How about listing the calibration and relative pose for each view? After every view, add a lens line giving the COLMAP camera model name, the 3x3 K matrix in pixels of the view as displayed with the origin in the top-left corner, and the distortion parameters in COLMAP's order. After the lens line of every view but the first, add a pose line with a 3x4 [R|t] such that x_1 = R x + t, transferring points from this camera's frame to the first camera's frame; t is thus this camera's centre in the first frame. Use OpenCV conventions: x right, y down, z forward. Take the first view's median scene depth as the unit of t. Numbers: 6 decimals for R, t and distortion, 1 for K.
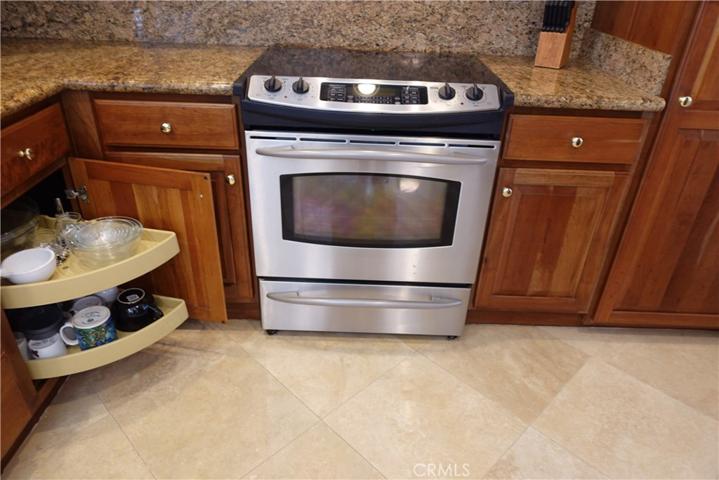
lens RADIAL K [[495.1, 0, 363.2], [0, 495.1, 239.6], [0, 0, 1]] dist [0.003898, -0.003021]
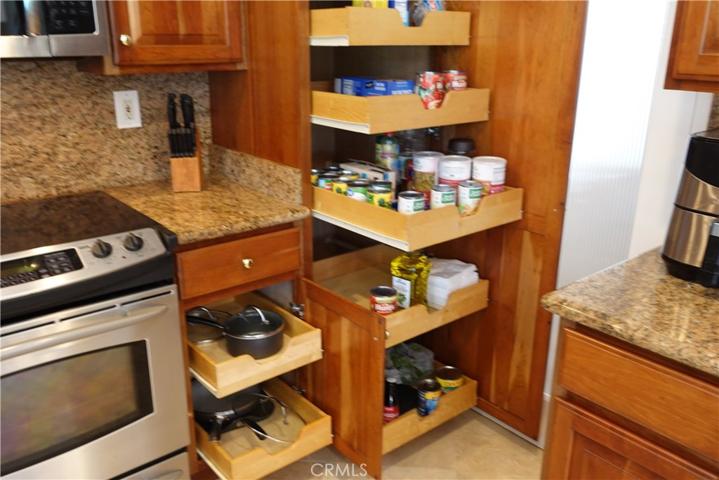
lens RADIAL K [[616.6, 0, 362.4], [0, 616.6, 235.5], [0, 0, 1]] dist [0.009371, -0.001662]
pose [[0.761236, -0.226458, 0.607648, -0.122465], [0.337312, 0.938575, -0.072784, -0.076206], [-0.553841, 0.260373, 0.790864, -0.108109]]
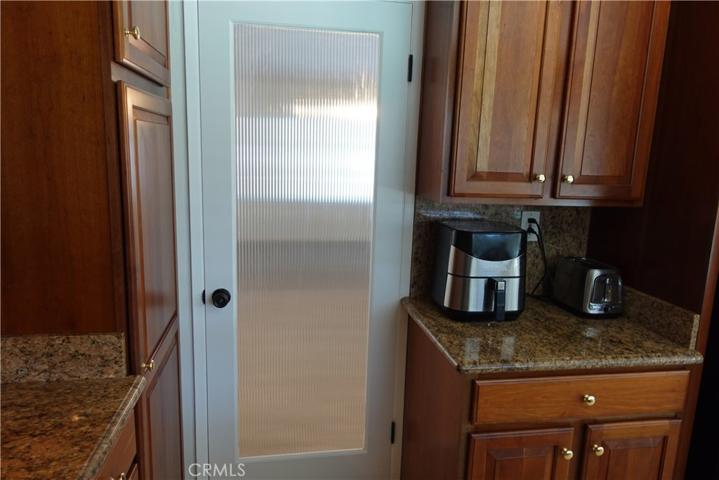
lens RADIAL K [[495.1, 0, 359.5], [0, 495.1, 239.1], [0, 0, 1]] dist [0.003898, -0.003021]
pose [[-0.169144, -0.224884, 0.959592, -0.215157], [0.453803, 0.846506, 0.278372, -0.492461], [-0.874902, 0.482551, -0.041129, 0.518054]]
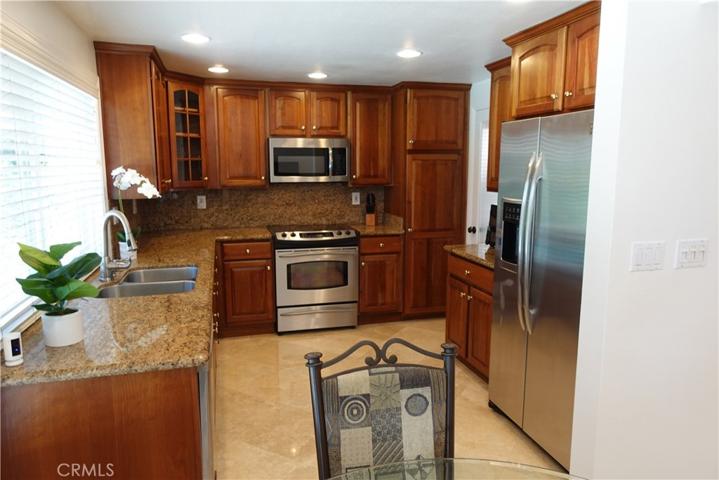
lens RADIAL K [[495.1, 0, 359.1], [0, 495.1, 239.6], [0, 0, 1]] dist [0.003898, -0.003021]
pose [[0.963181, -0.075370, 0.258075, -0.468480], [0.163668, 0.925918, -0.340425, 0.744594], [-0.213298, 0.370129, 0.904162, -1.658645]]
